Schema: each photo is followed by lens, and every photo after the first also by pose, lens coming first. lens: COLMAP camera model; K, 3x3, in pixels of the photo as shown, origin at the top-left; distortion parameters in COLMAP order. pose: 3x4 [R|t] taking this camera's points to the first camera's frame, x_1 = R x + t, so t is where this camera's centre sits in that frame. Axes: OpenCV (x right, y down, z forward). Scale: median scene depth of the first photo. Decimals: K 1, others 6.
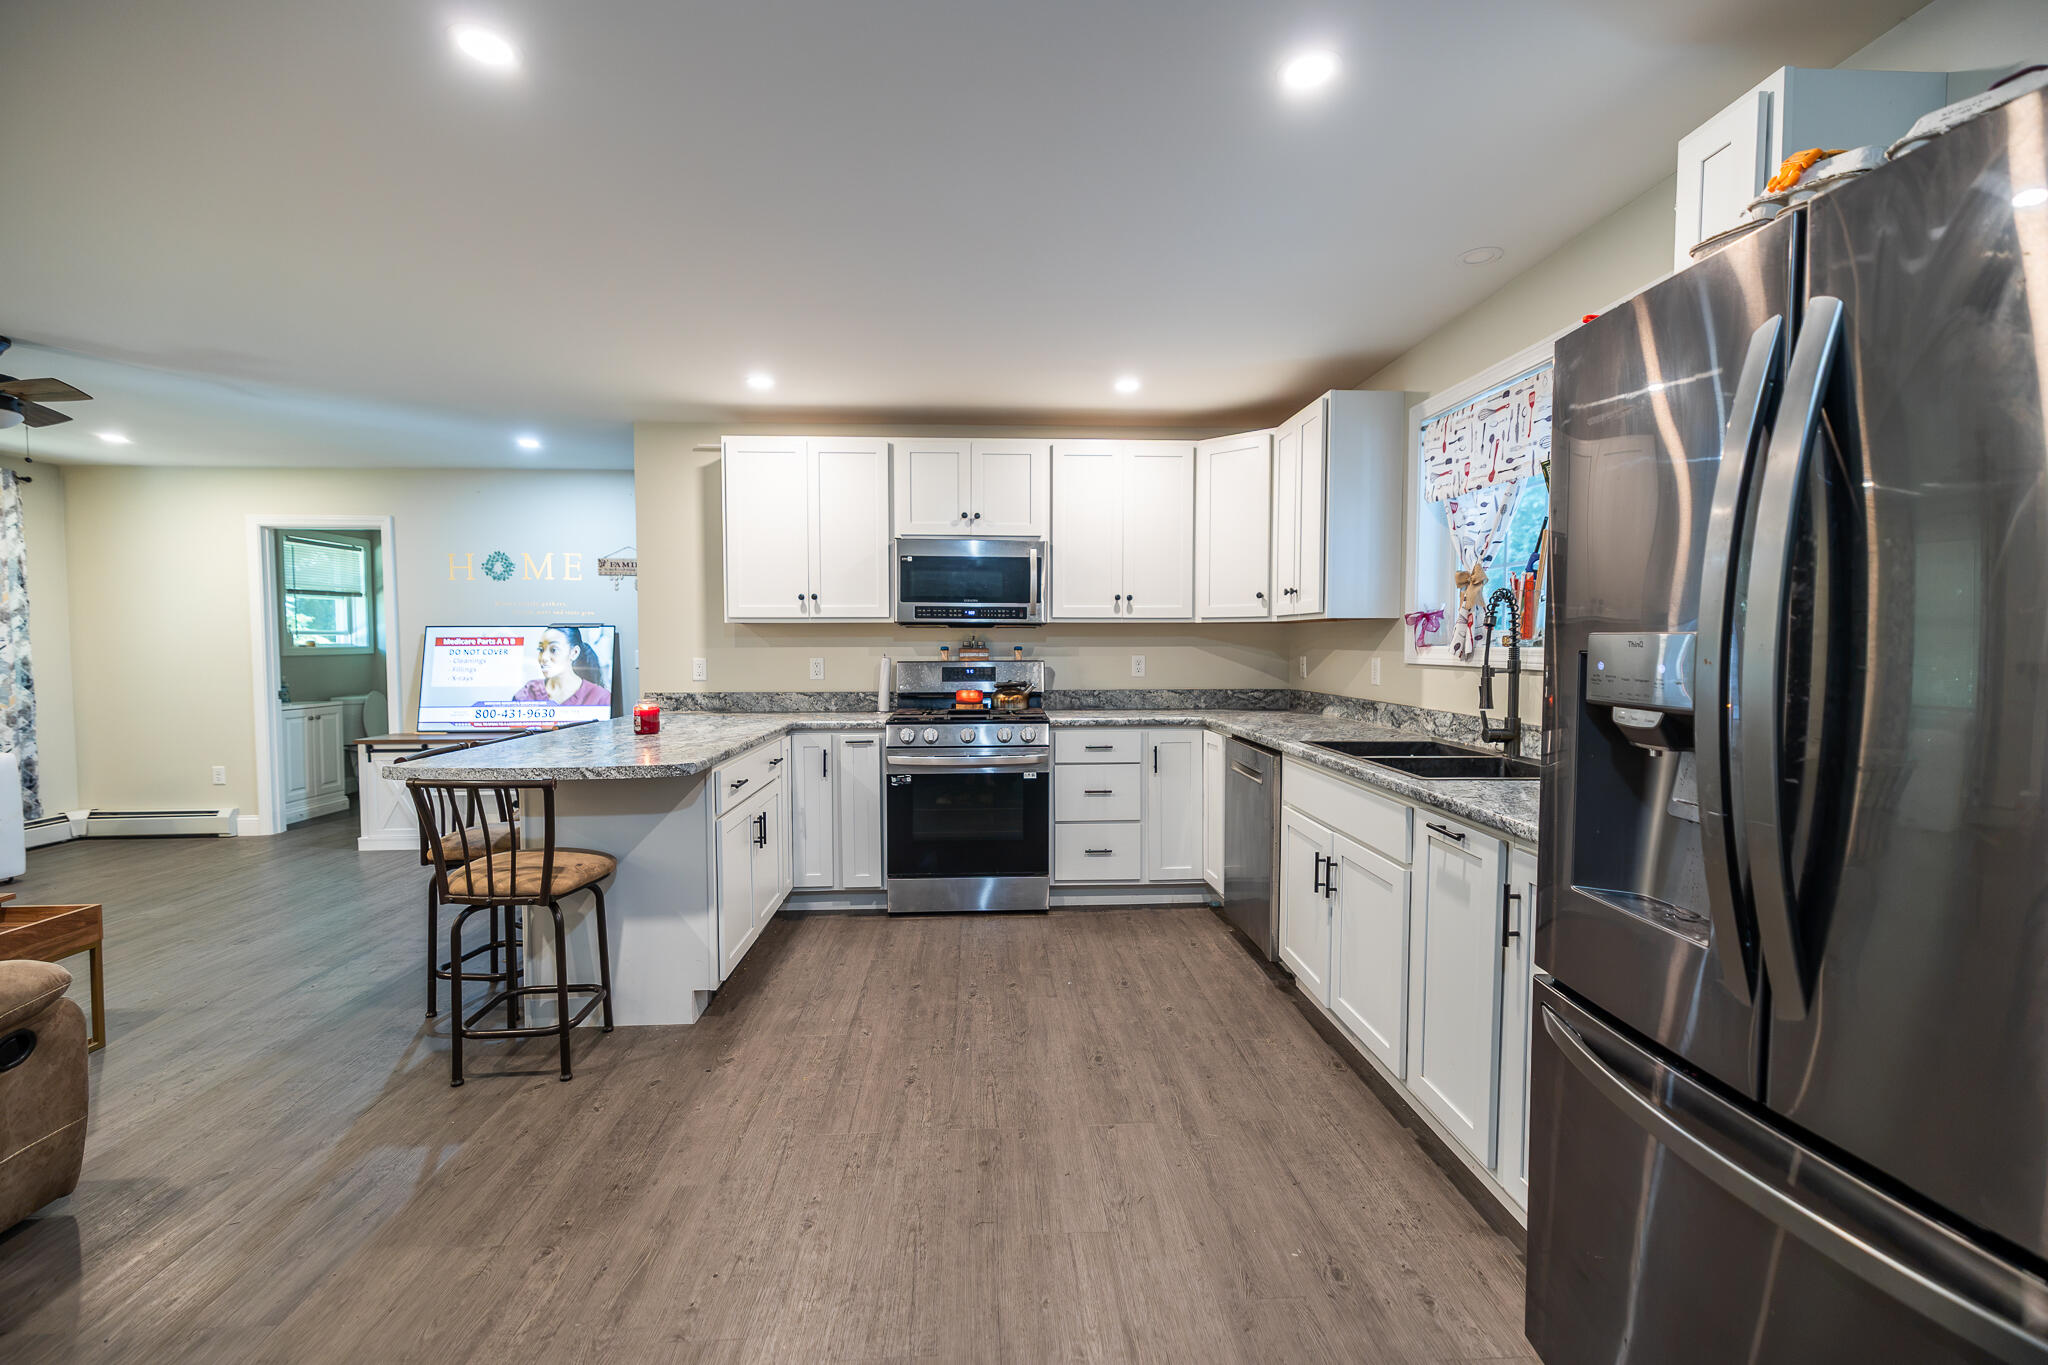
lens RADIAL K [[859.9, 0, 1026.2], [0, 859.9, 680.2], [0, 0, 1]] dist [0.001282, -0.000249]
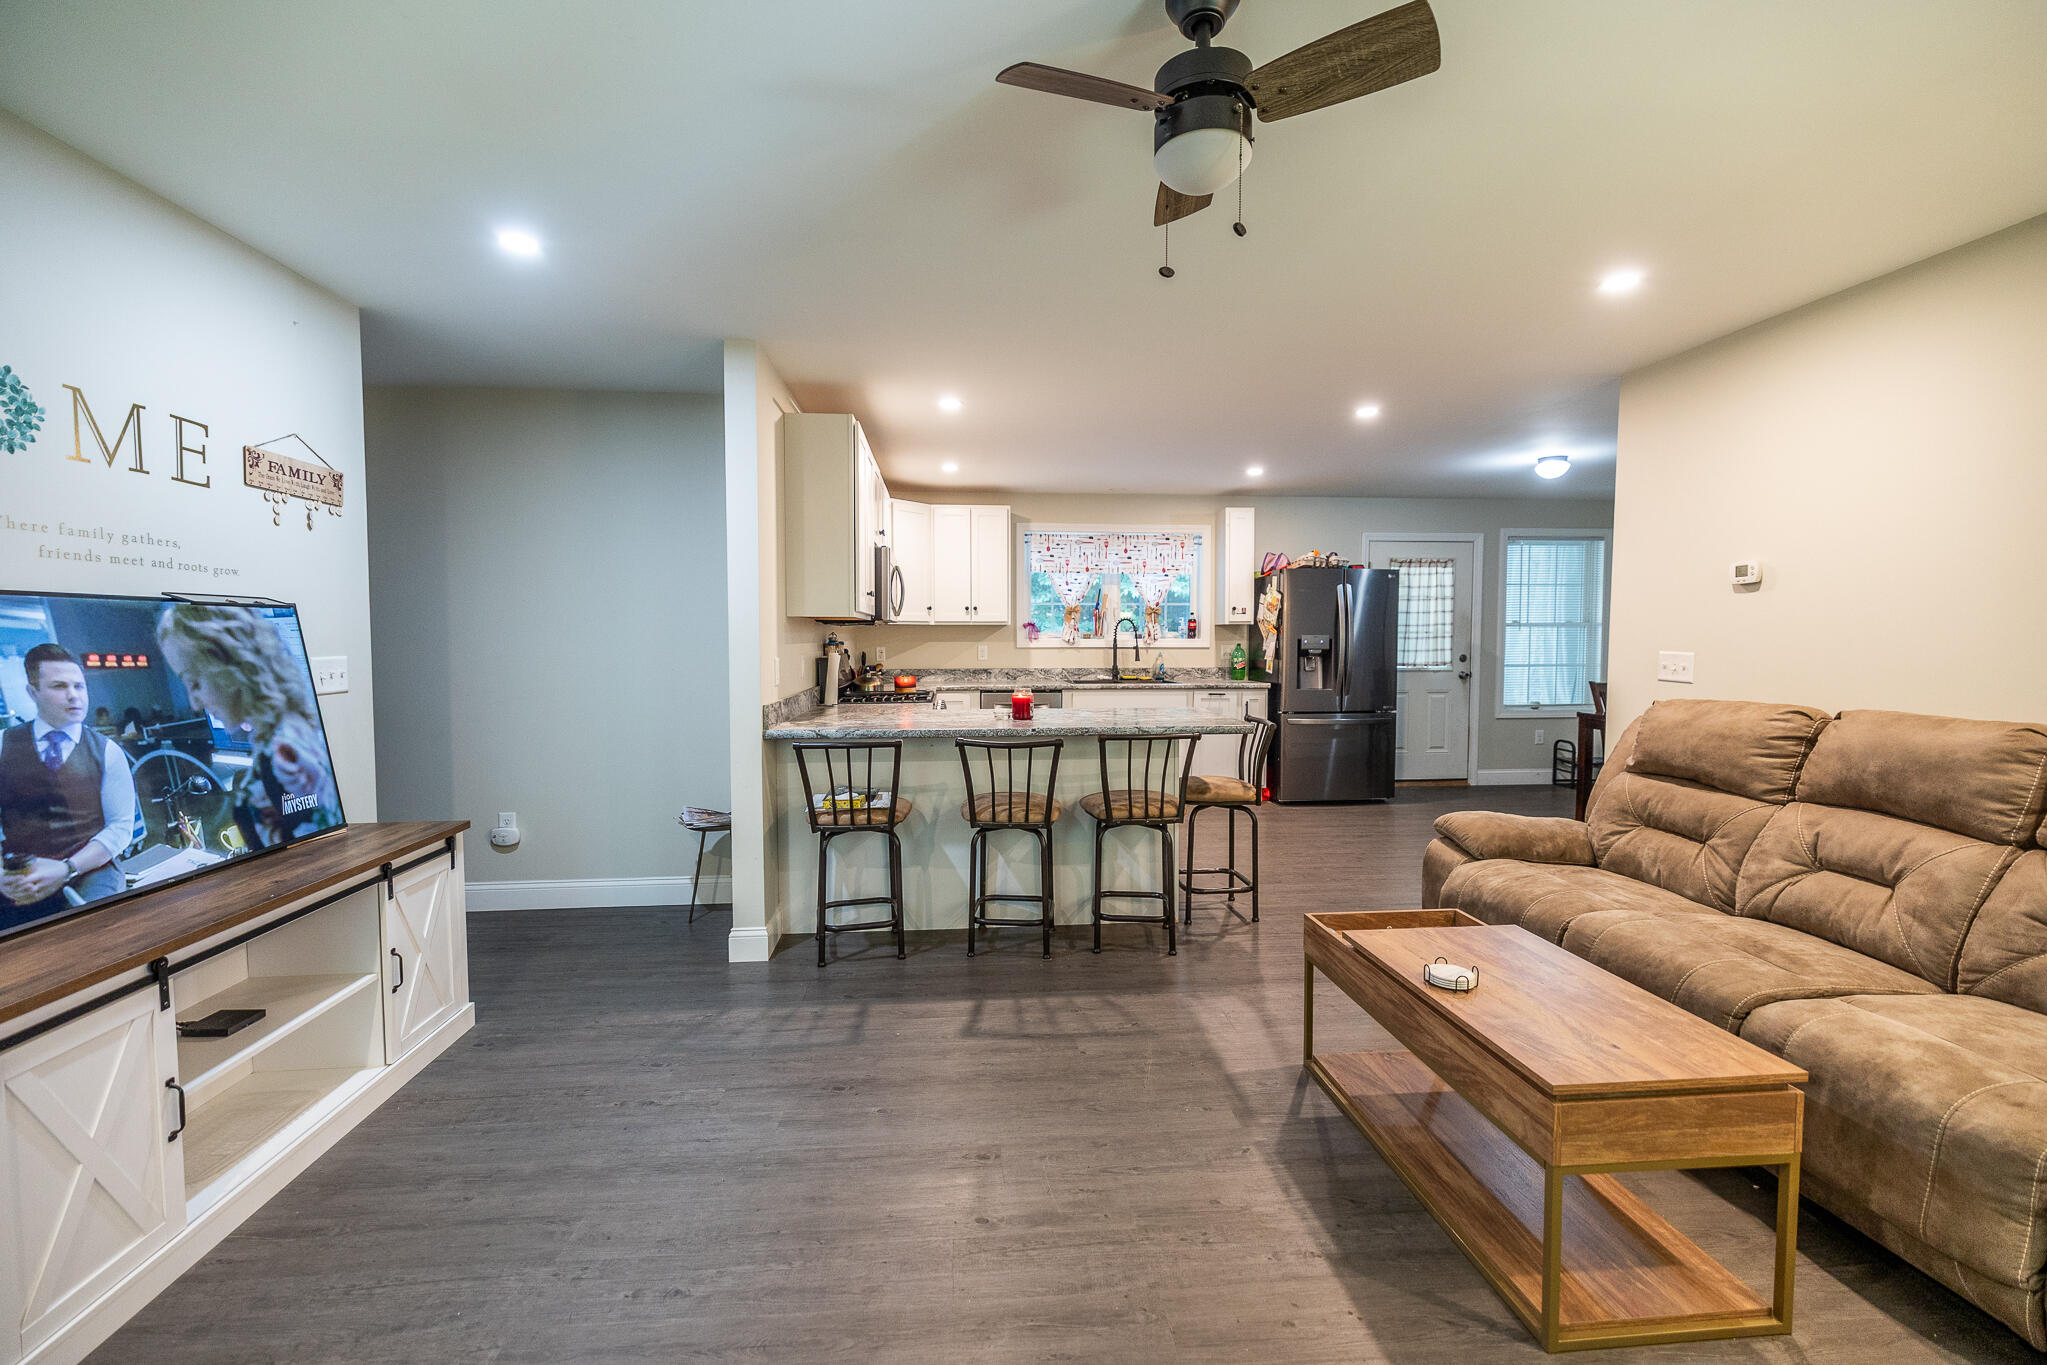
lens RADIAL K [[859.5, 0, 1025.7], [0, 859.5, 680.2], [0, 0, 1]] dist [0.001282, -0.000249]
pose [[-0.035867, -0.050240, 0.998093, -1.287797], [0.046697, 0.997560, 0.051891, -0.038402], [-0.998265, 0.048470, -0.033434, 0.854398]]
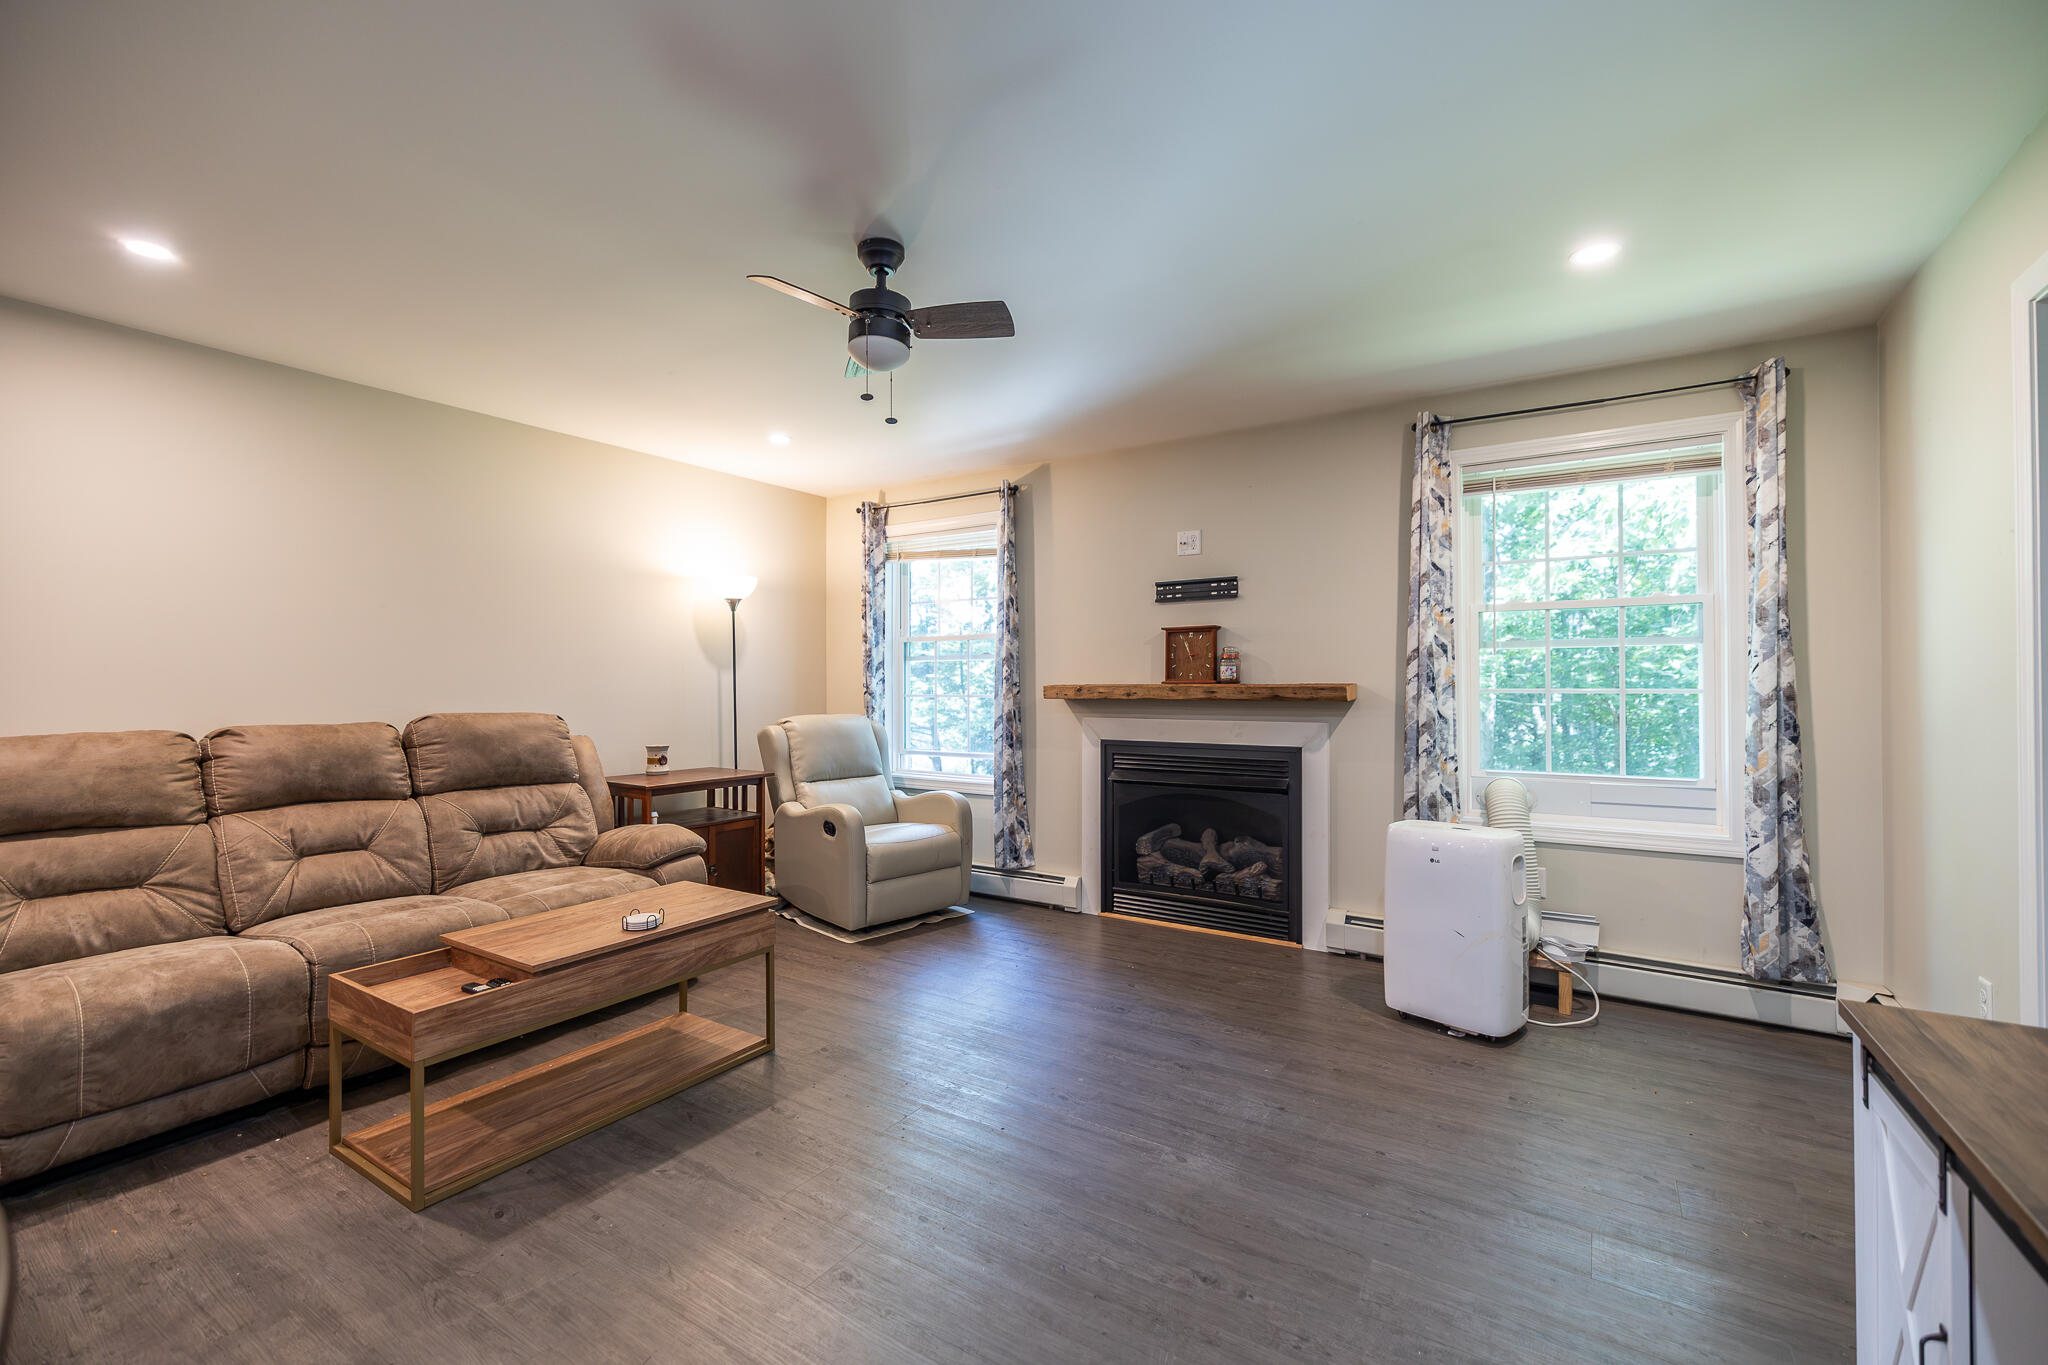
lens RADIAL K [[863.1, 0, 1023.5], [0, 863.1, 677.8], [0, 0, 1]] dist [0.003378, 0.000232]
pose [[-0.589659, -0.003948, -0.807643, -0.512516], [-0.034056, 0.999220, 0.019979, -0.034405], [0.806934, 0.039286, -0.589333, 1.178651]]
